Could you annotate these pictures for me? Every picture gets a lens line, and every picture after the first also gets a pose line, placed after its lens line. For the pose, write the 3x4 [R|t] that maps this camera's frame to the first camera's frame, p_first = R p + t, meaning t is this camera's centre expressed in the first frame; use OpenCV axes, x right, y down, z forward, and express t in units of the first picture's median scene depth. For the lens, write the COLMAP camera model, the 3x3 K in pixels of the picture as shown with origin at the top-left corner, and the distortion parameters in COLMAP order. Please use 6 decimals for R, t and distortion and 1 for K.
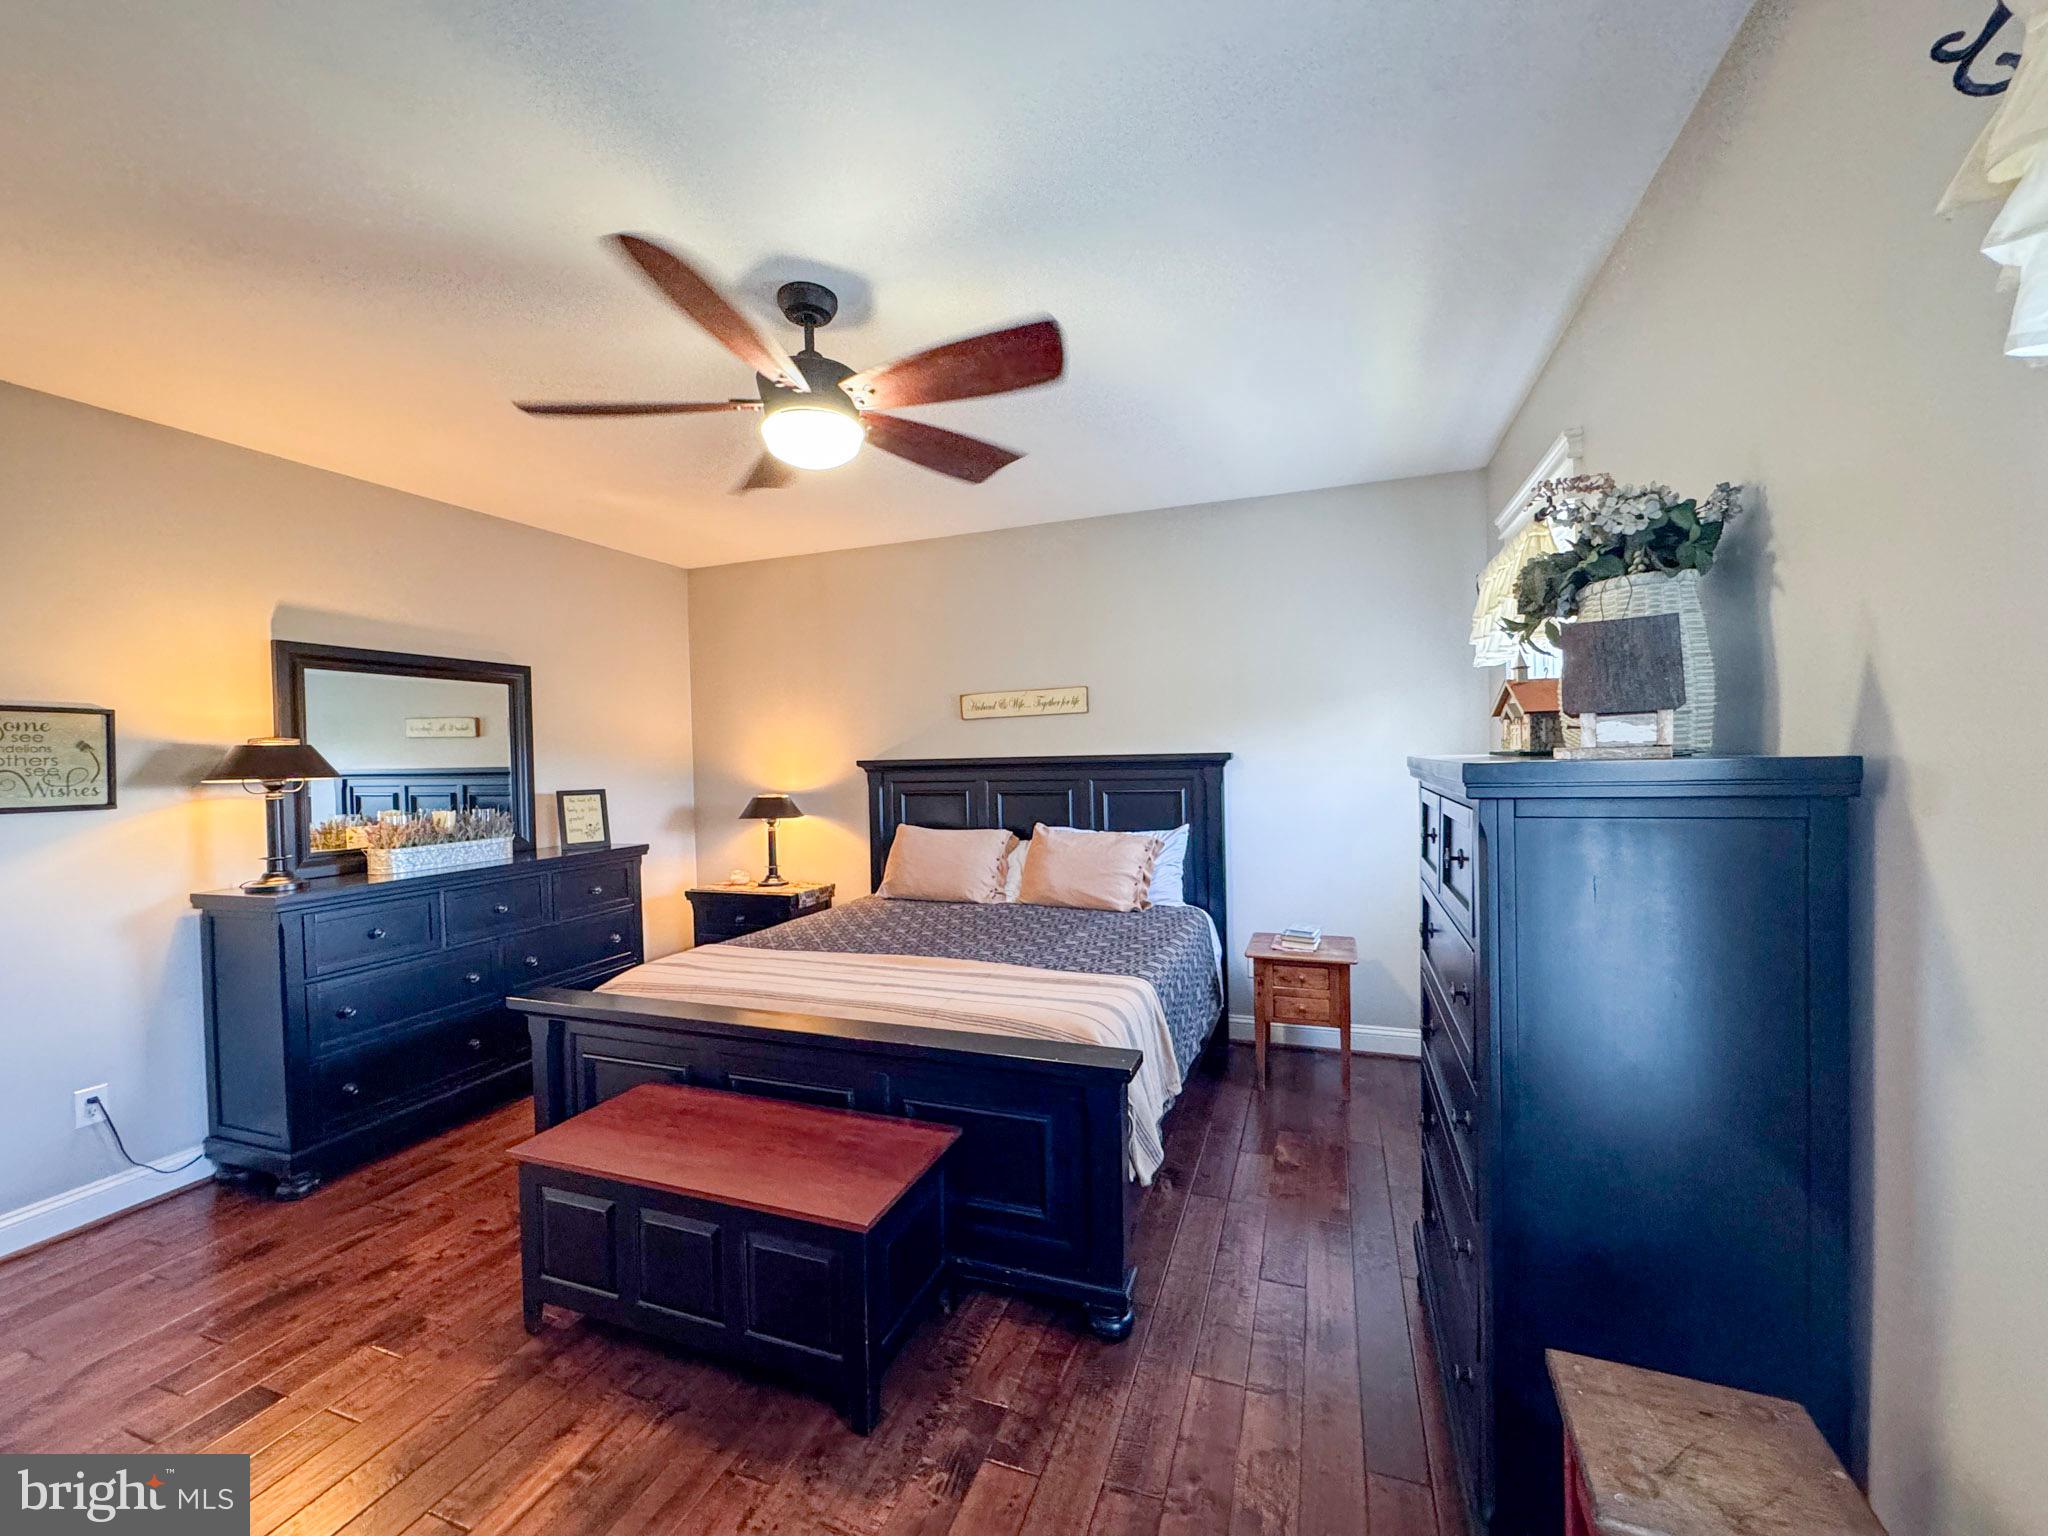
lens RADIAL K [[821.1, 0, 1029.0], [0, 821.1, 767.1], [0, 0, 1]] dist [-0.001598, -0.000251]
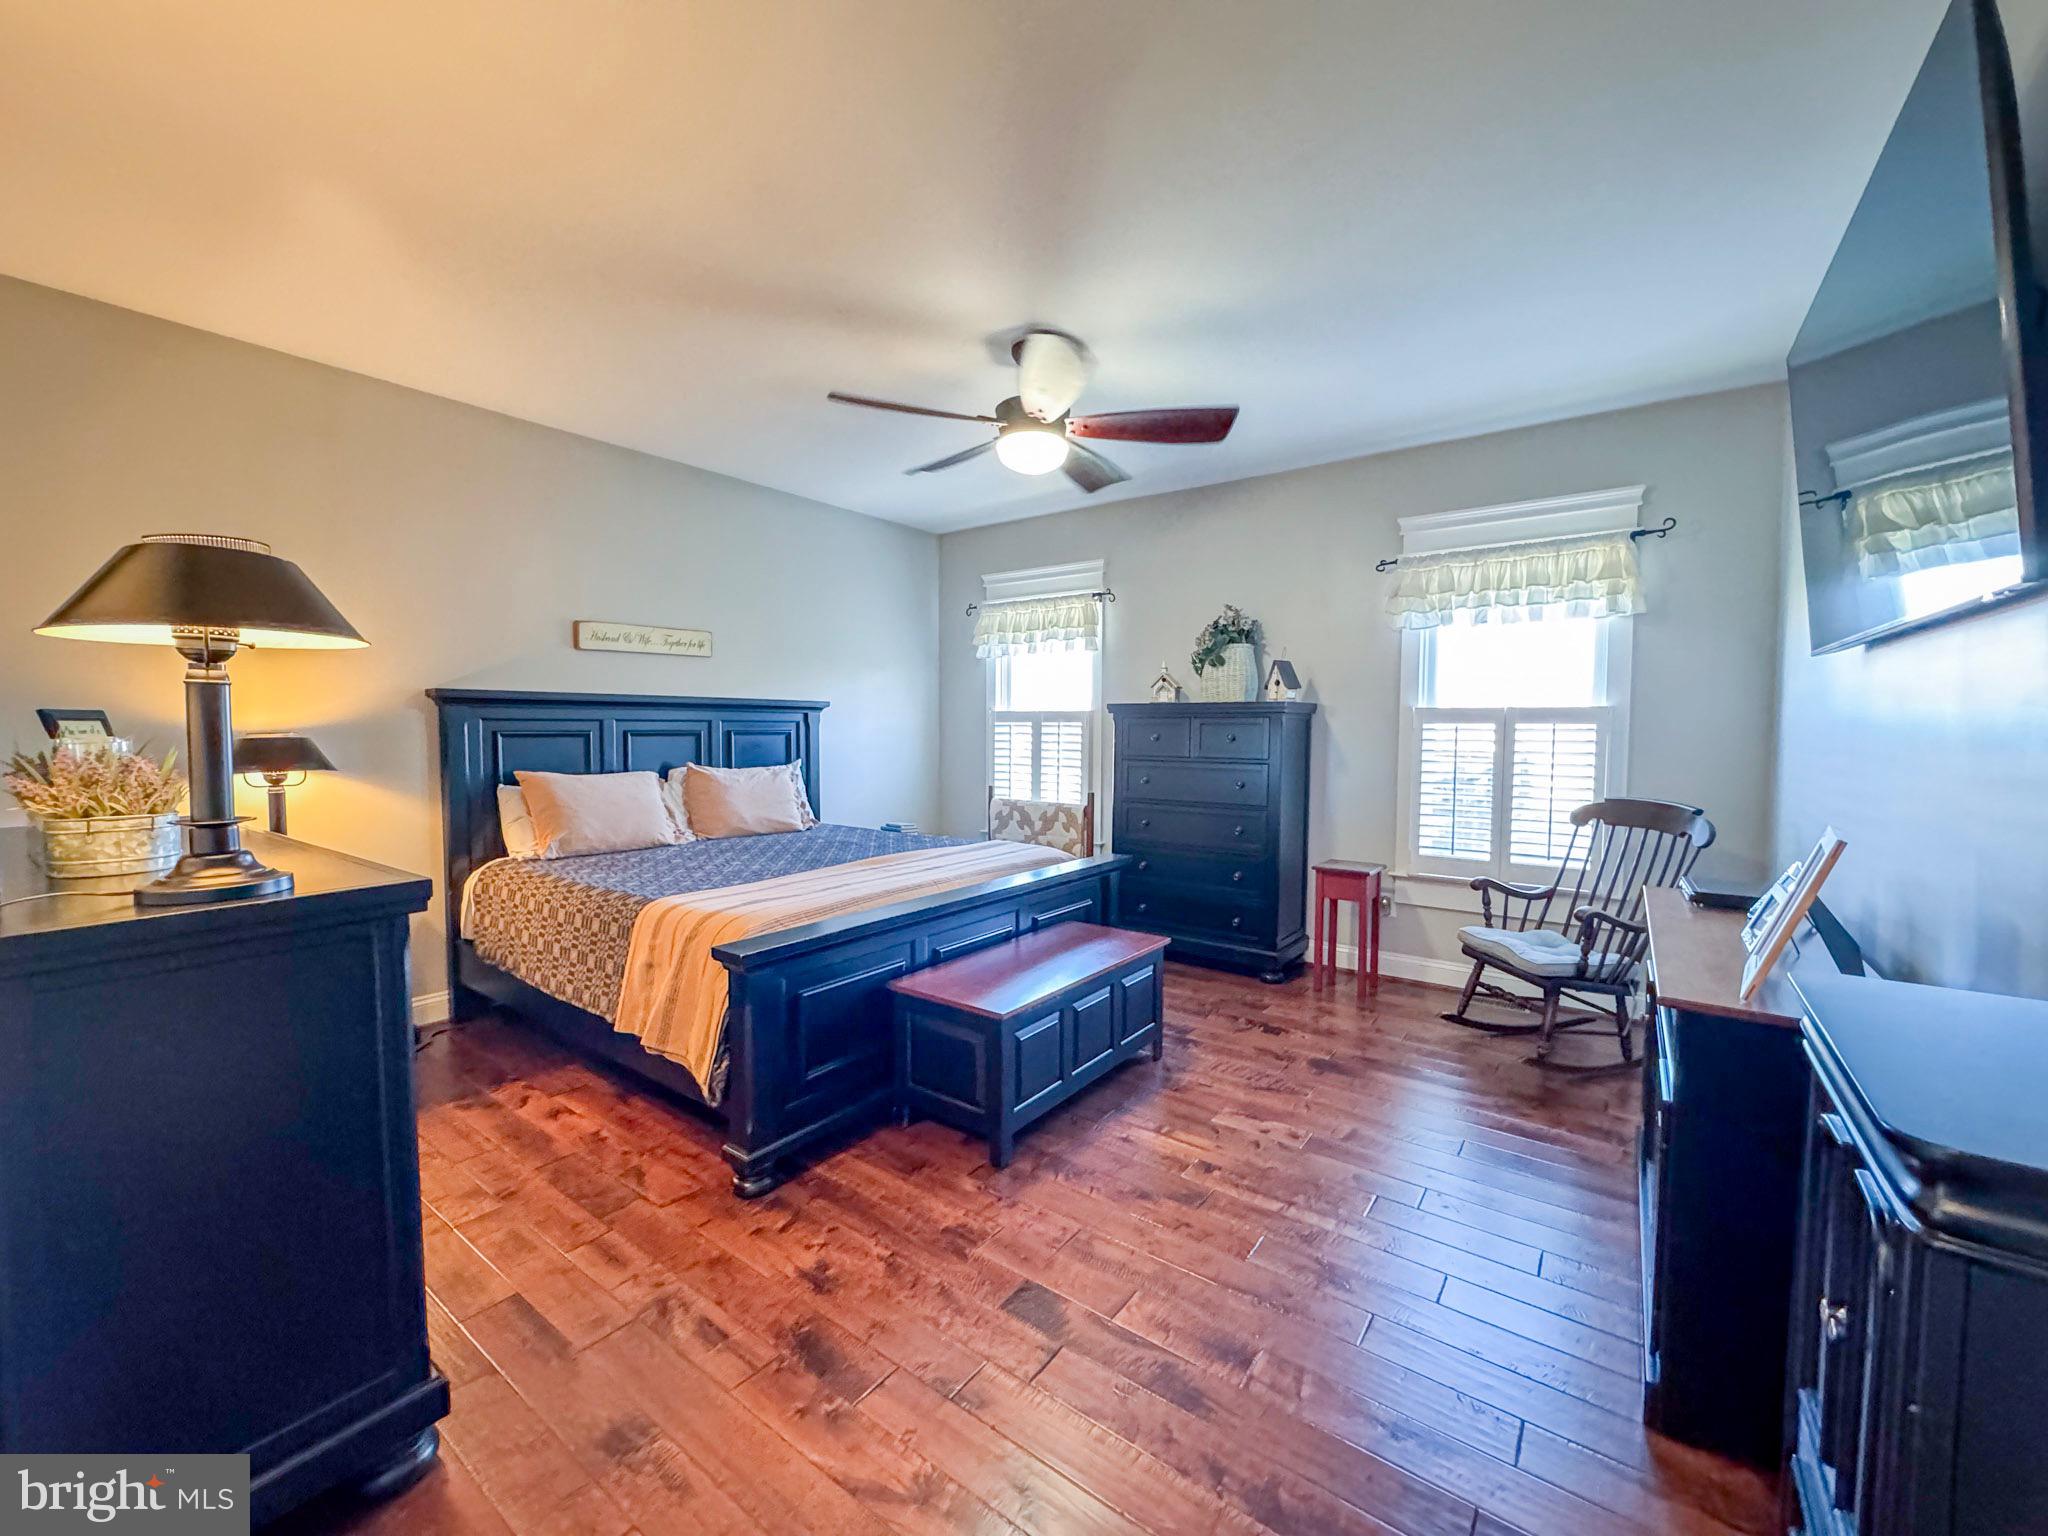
lens RADIAL K [[821.1, 0, 1029.0], [0, 821.1, 767.1], [0, 0, 1]] dist [-0.001598, -0.000251]
pose [[0.269790, -0.020684, 0.962697, -1.058263], [0.005106, 0.999786, 0.020050, 0.069866], [-0.962906, -0.000493, 0.269838, 0.416699]]
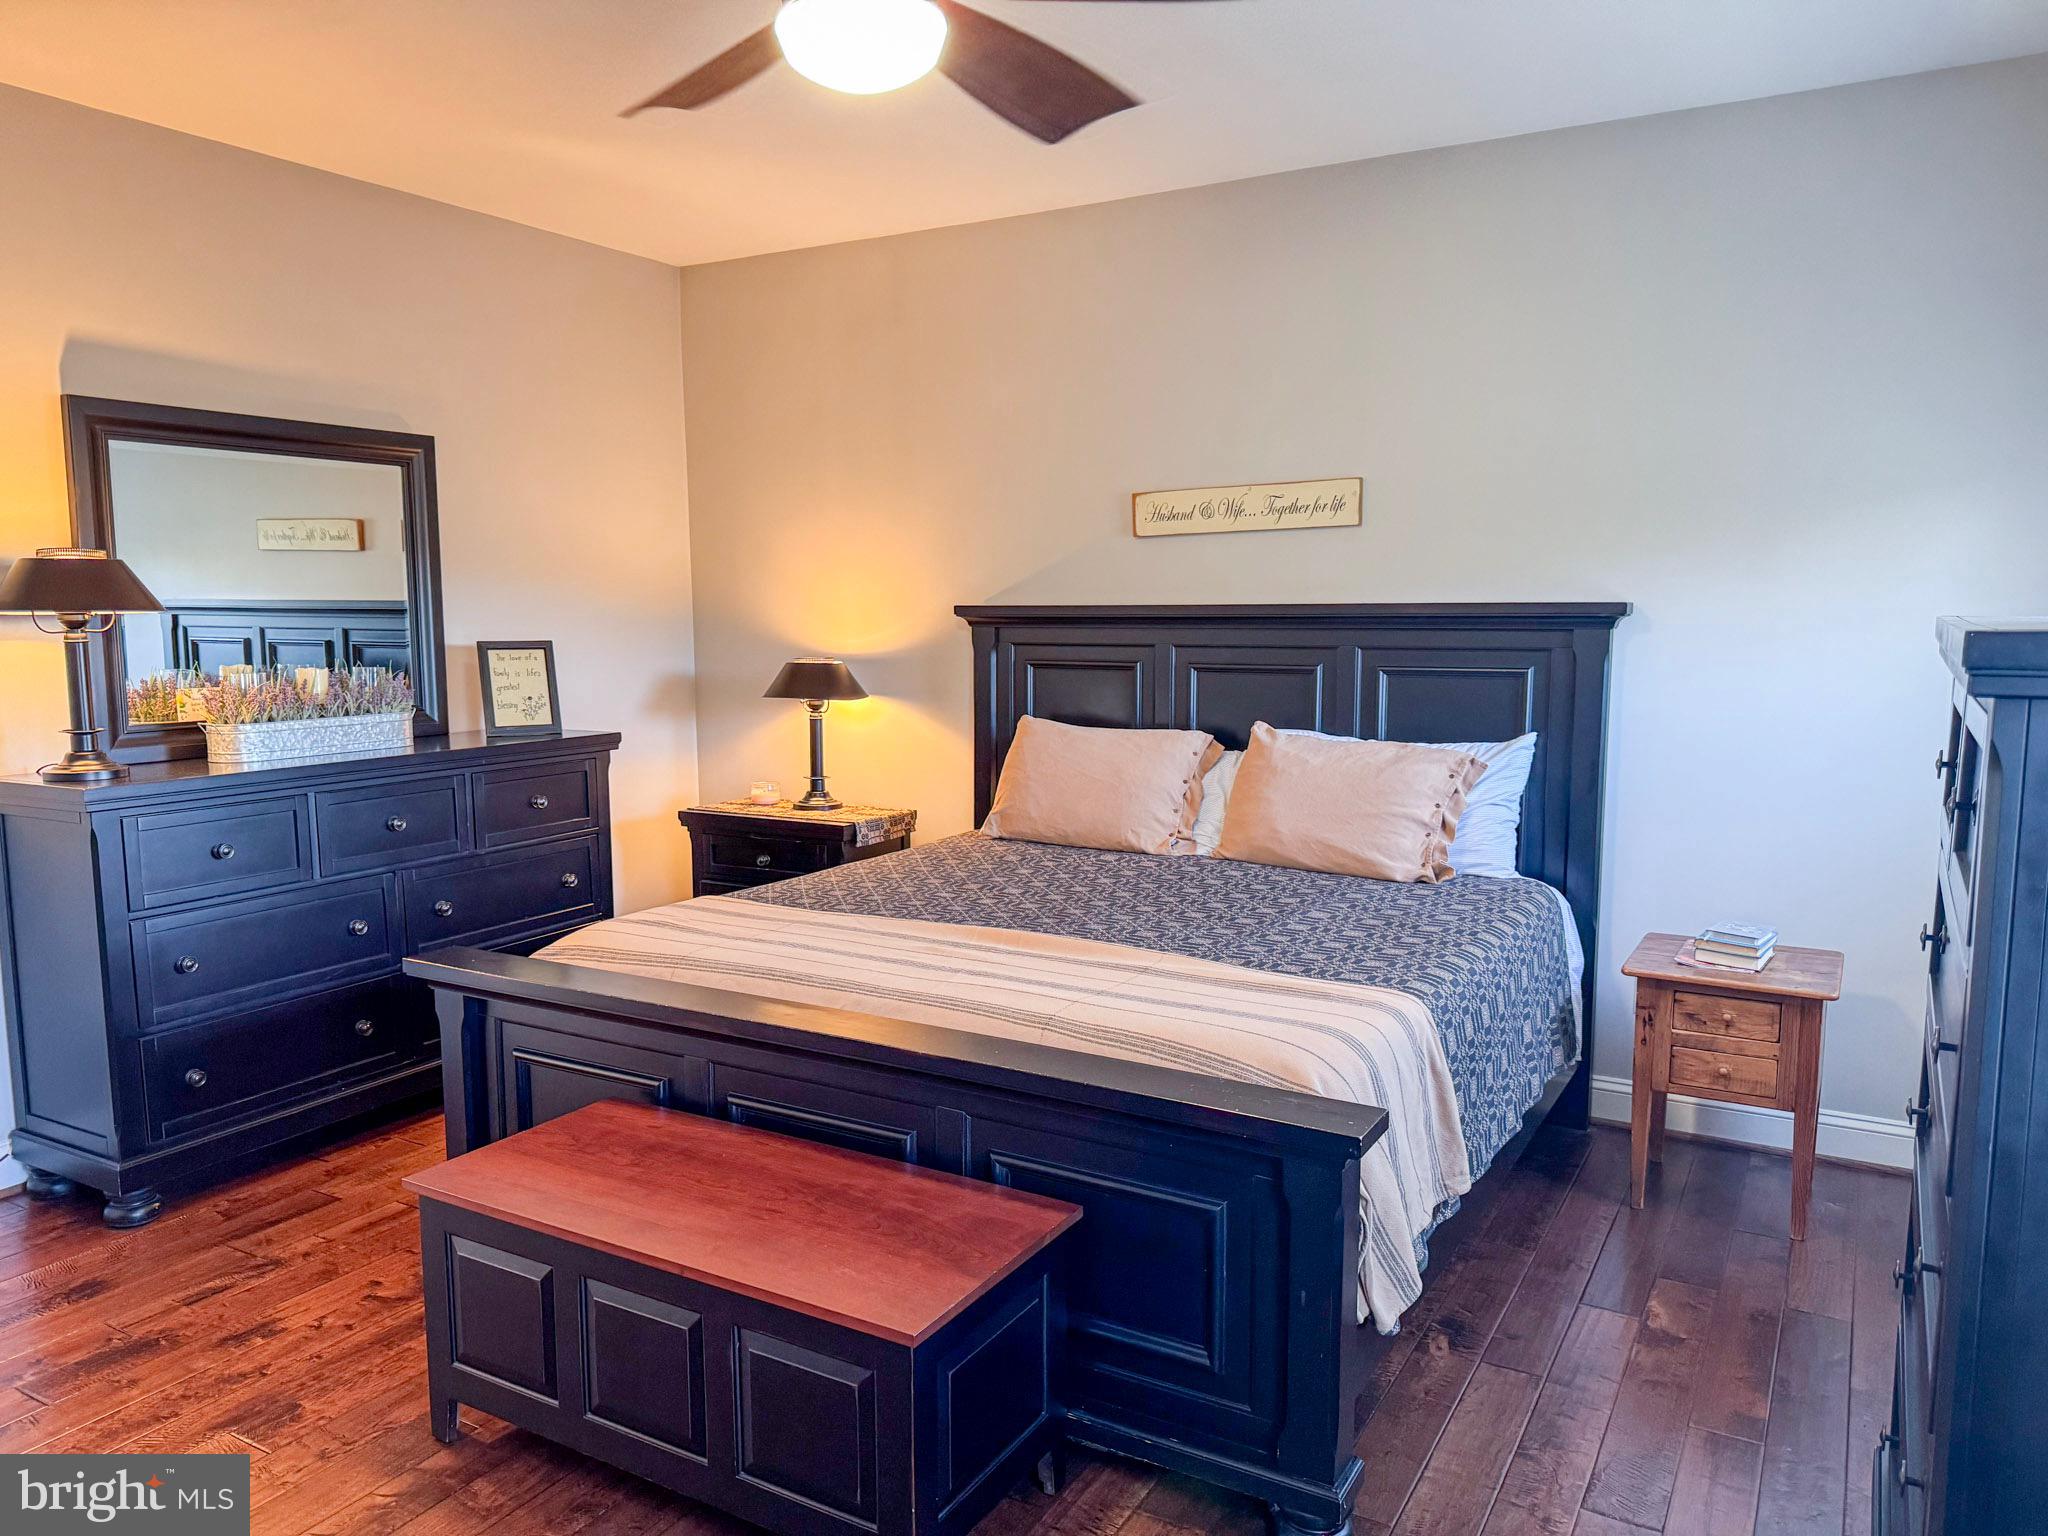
lens RADIAL K [[1451.3, 0, 1027.9], [0, 1451.3, 777.1], [0, 0, 1]] dist [0.070163, -0.084143]
pose [[0.984280, 0.042322, -0.171468, 0.034797], [-0.023685, 0.993725, 0.109313, -0.000191], [0.175019, -0.103534, 0.979106, -0.030840]]
